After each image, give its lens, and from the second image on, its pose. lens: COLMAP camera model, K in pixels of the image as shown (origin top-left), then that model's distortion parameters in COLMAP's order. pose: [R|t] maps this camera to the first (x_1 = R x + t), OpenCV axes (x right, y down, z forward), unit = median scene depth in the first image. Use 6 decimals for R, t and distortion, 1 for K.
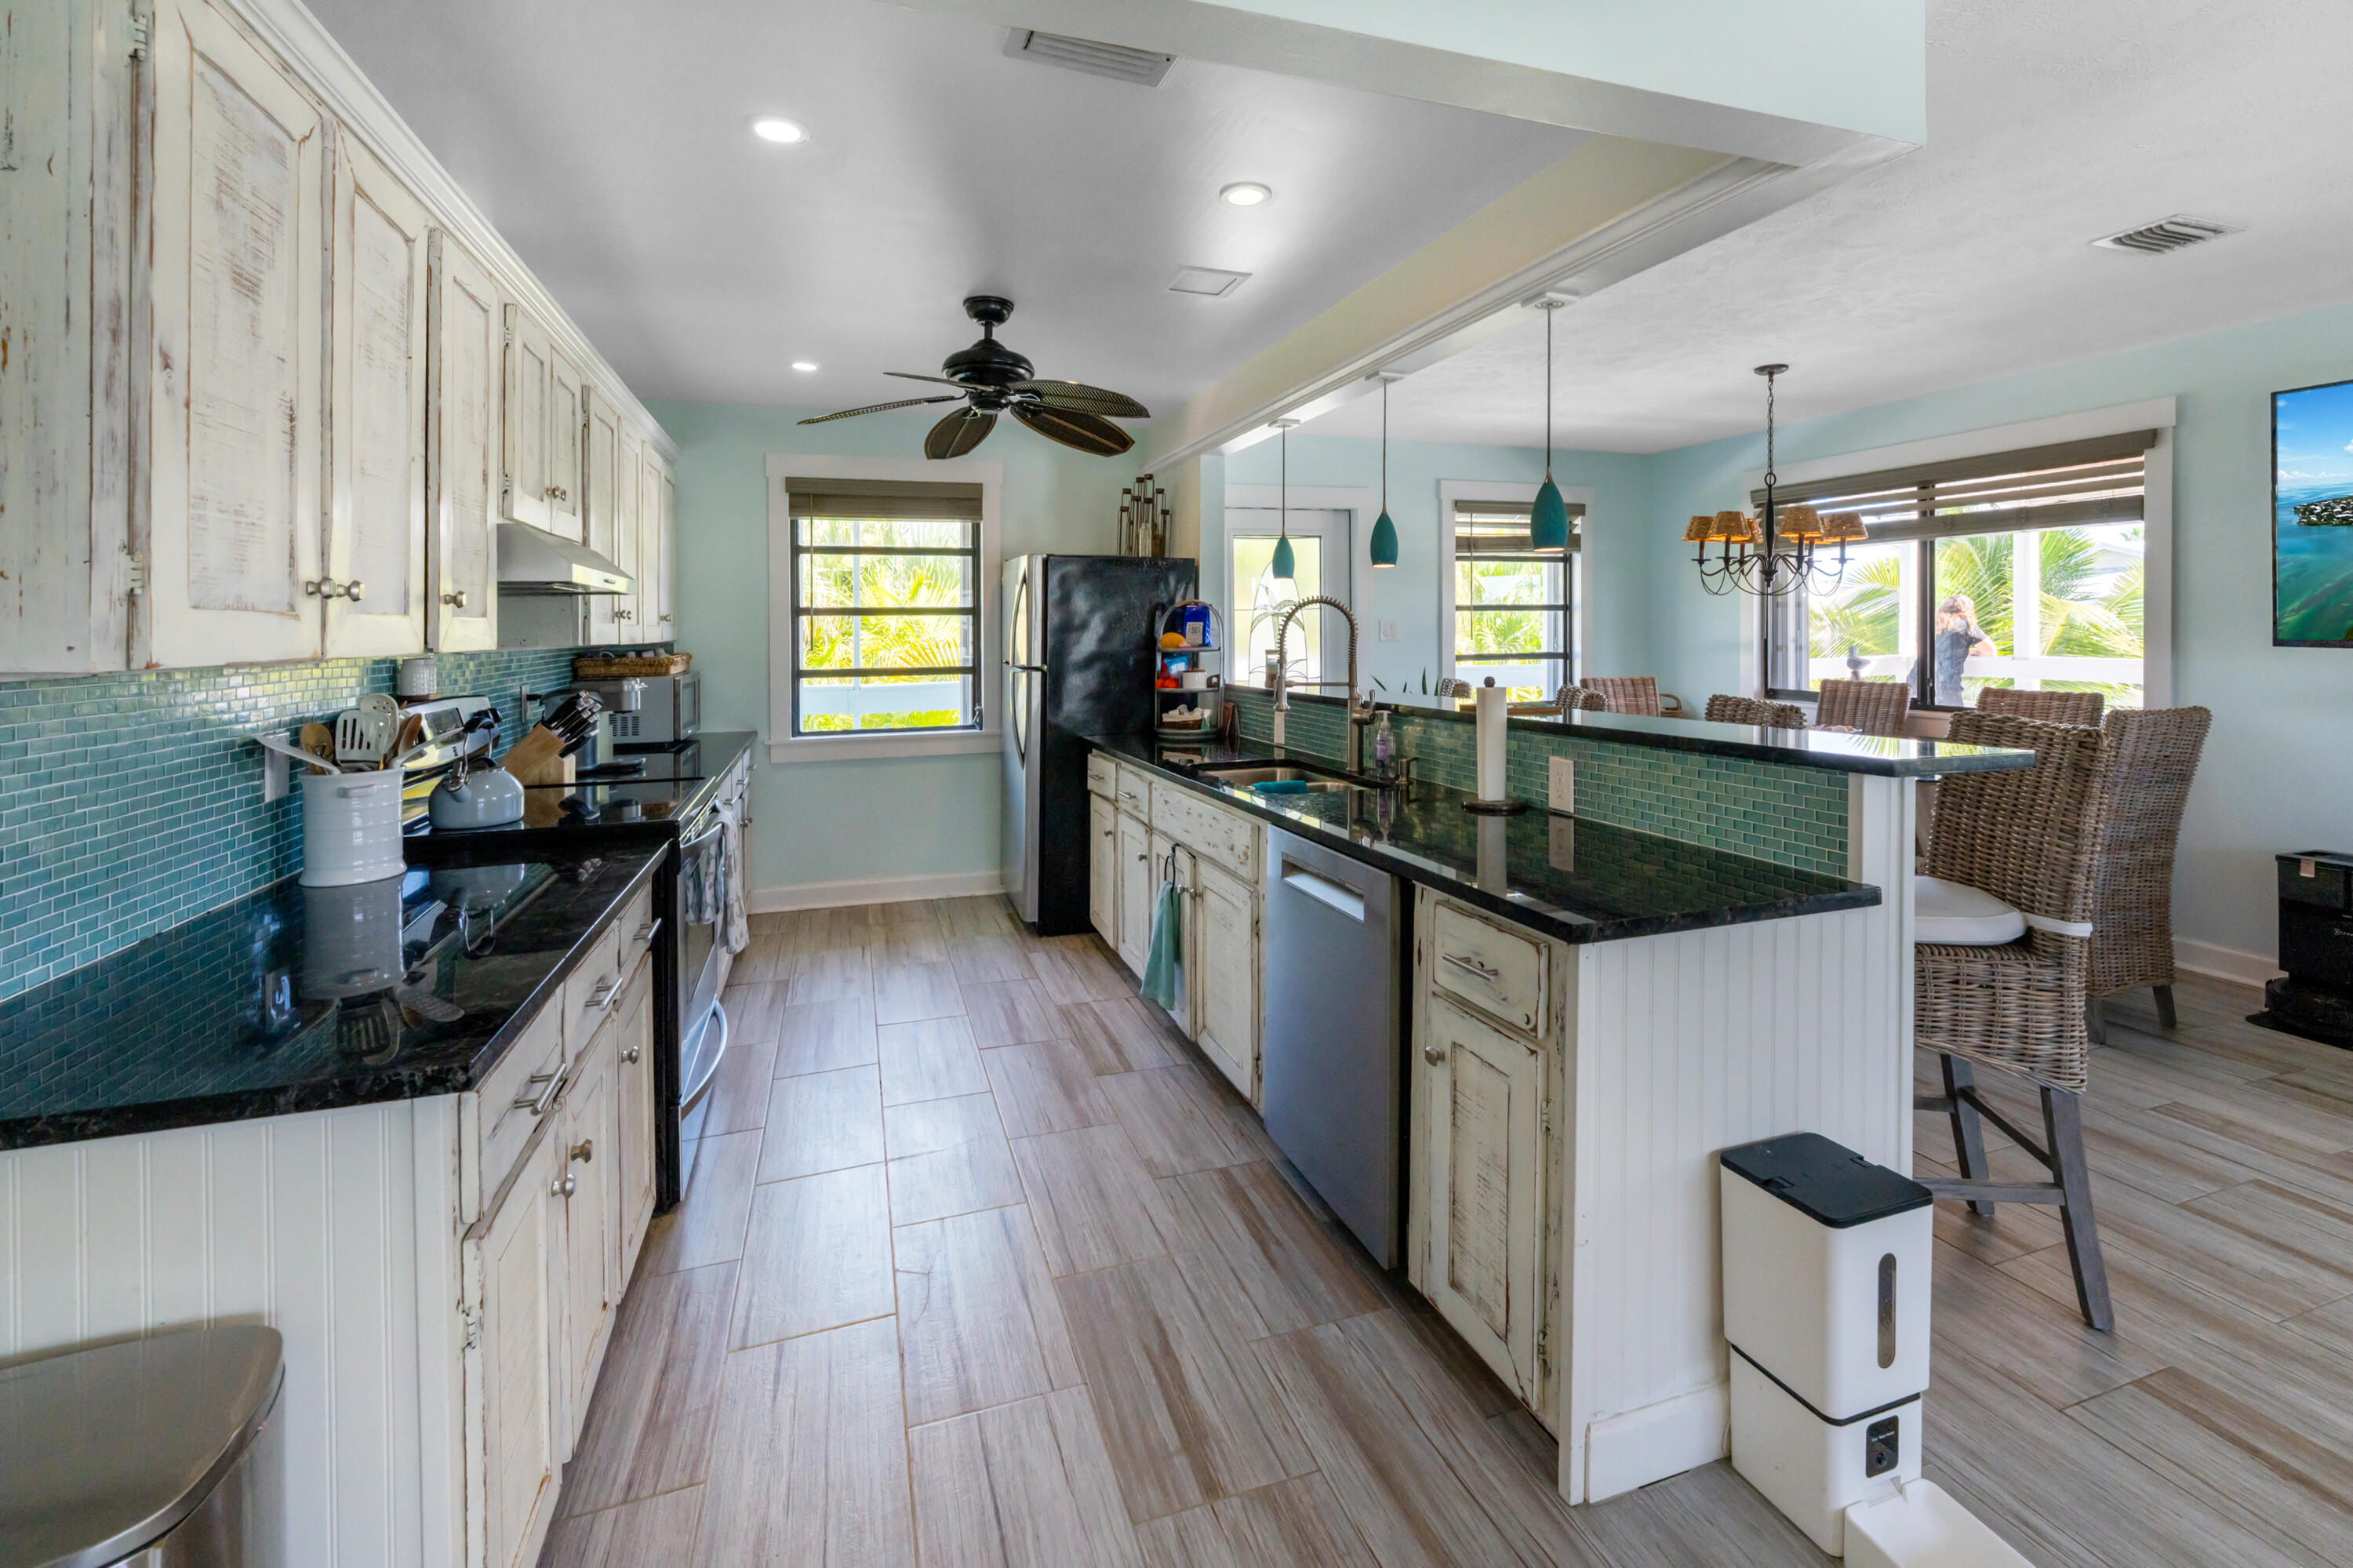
lens RADIAL K [[1013.0, 0, 1202.7], [0, 1013.0, 631.2], [0, 0, 1]] dist [-0.000255, -0.000041]
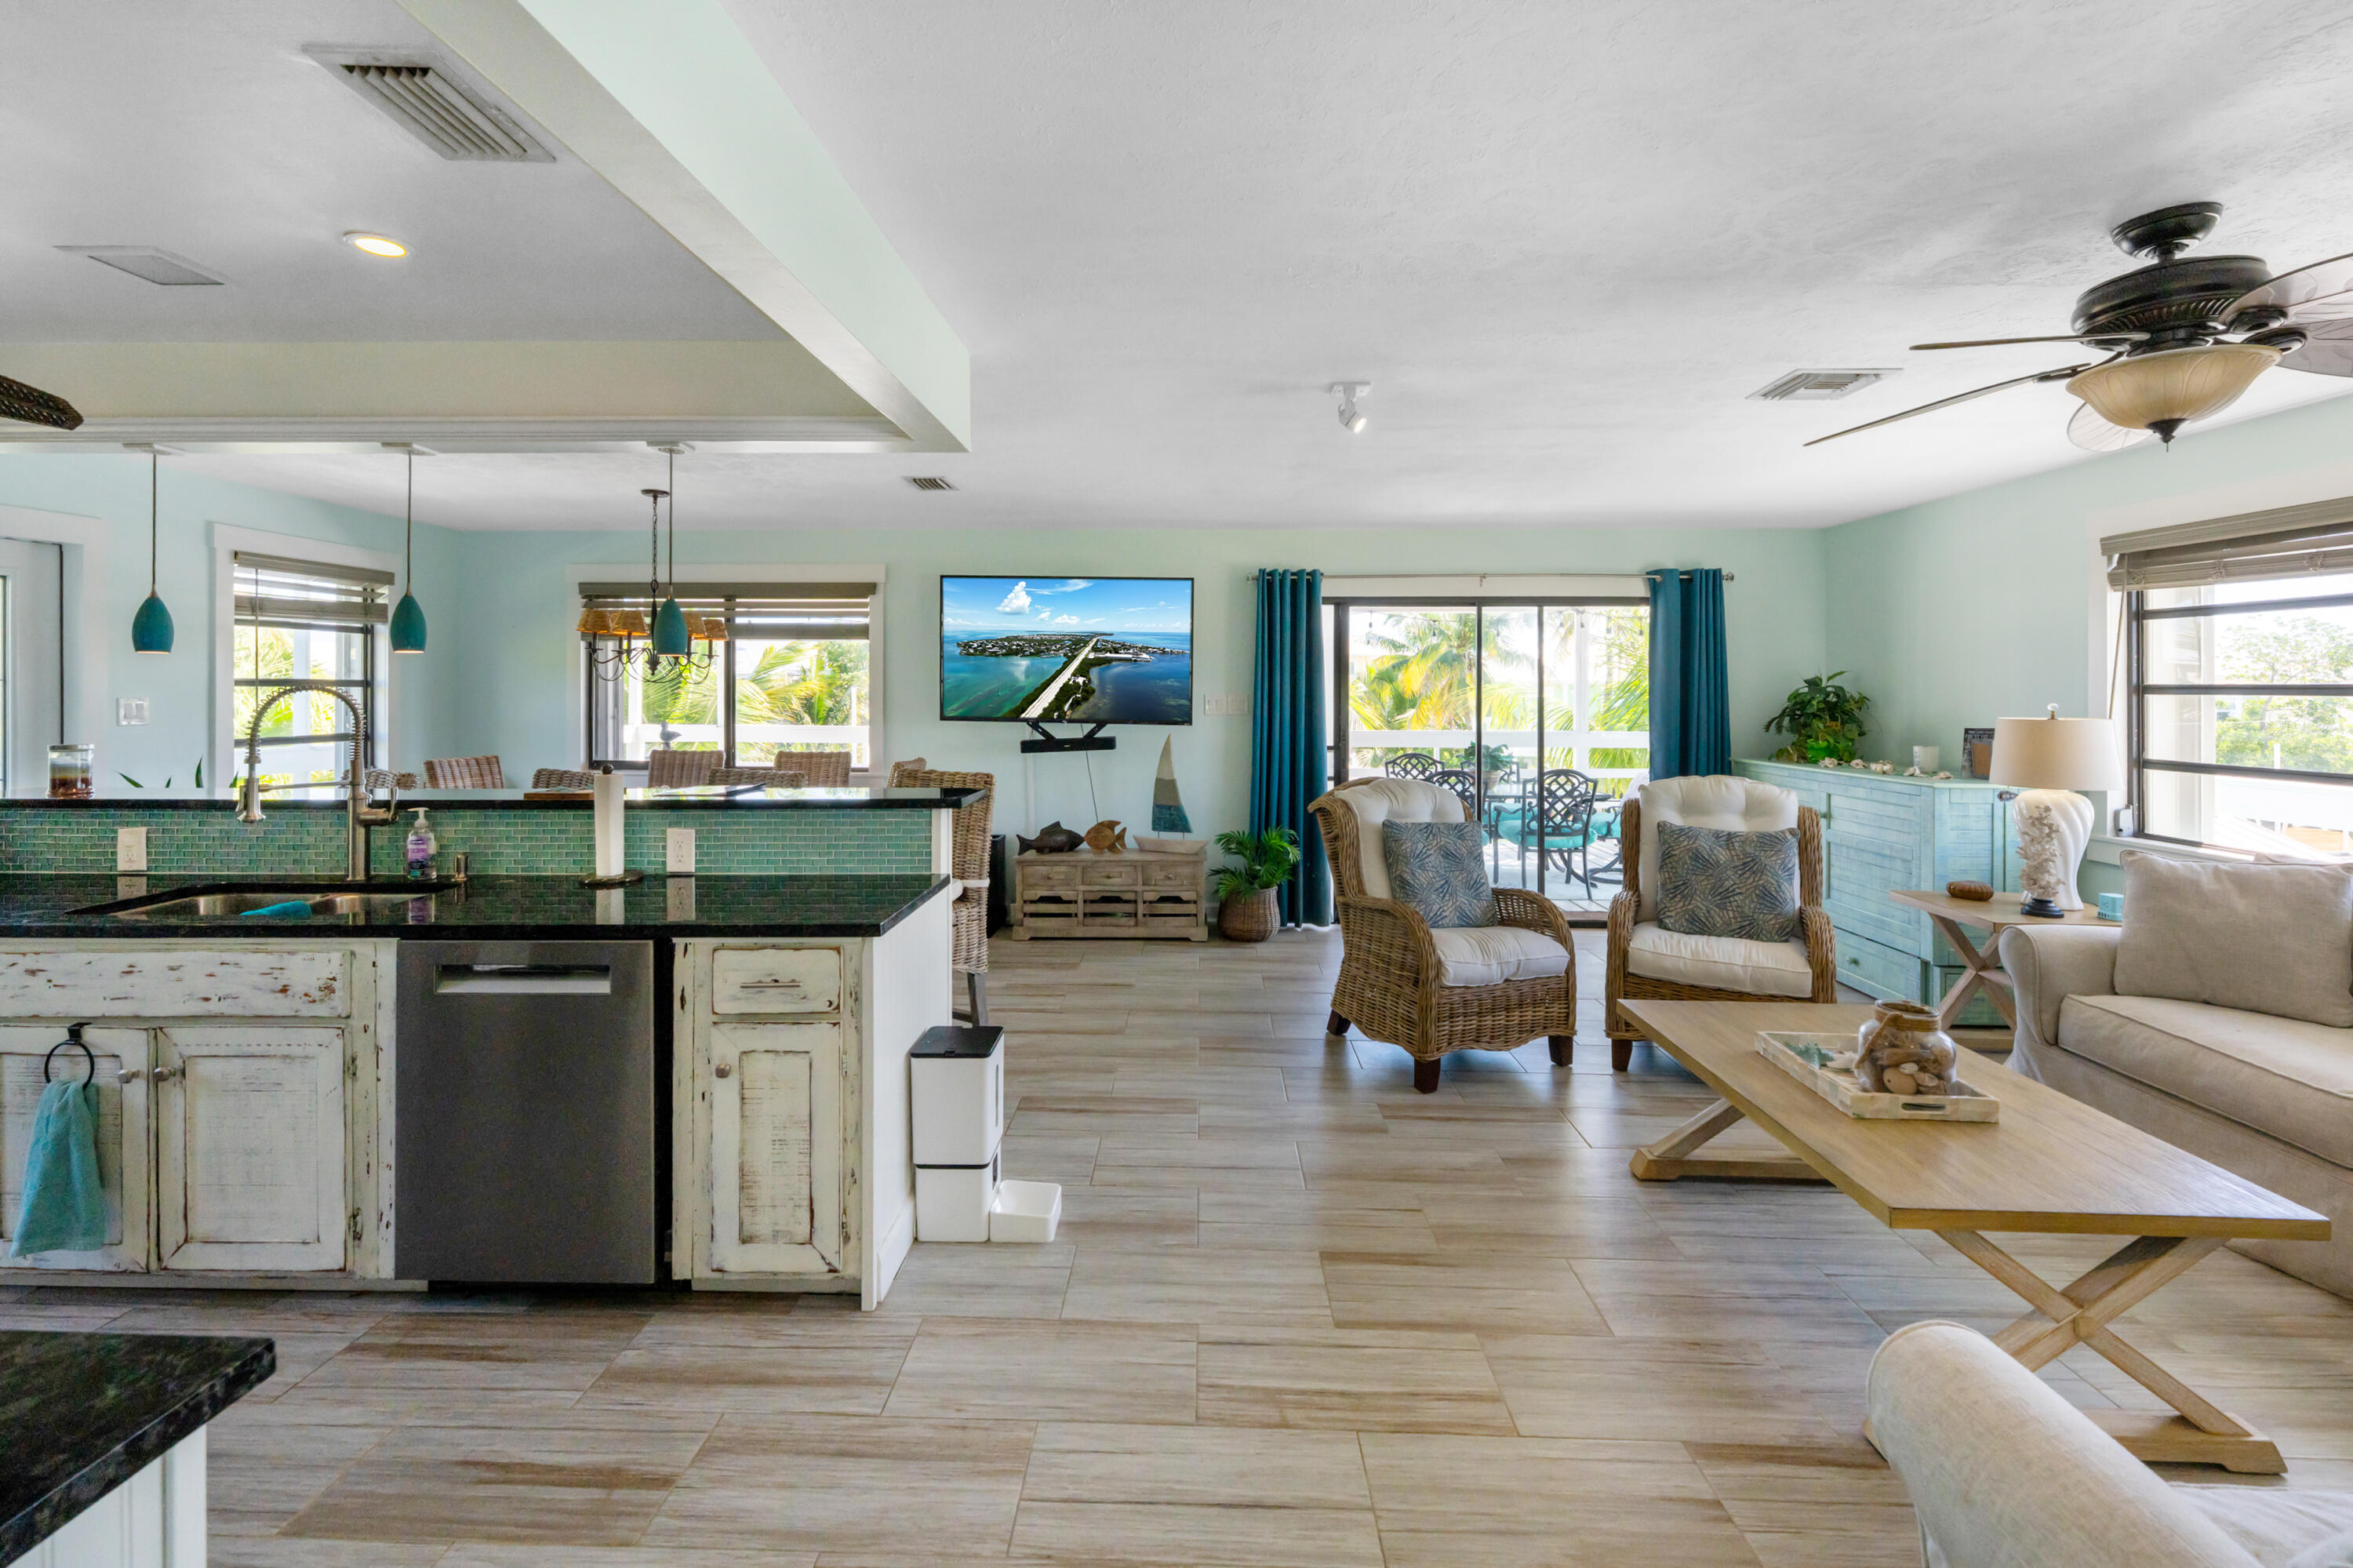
lens RADIAL K [[992.8, 0, 1158.4], [0, 992.8, 677.4], [0, 0, 1]] dist [0.000749, -0.000263]
pose [[0.364415, 0.022260, 0.930971, -0.414494], [-0.004549, 0.999745, -0.022124, -0.023992], [-0.931226, 0.003827, 0.364423, 0.027574]]
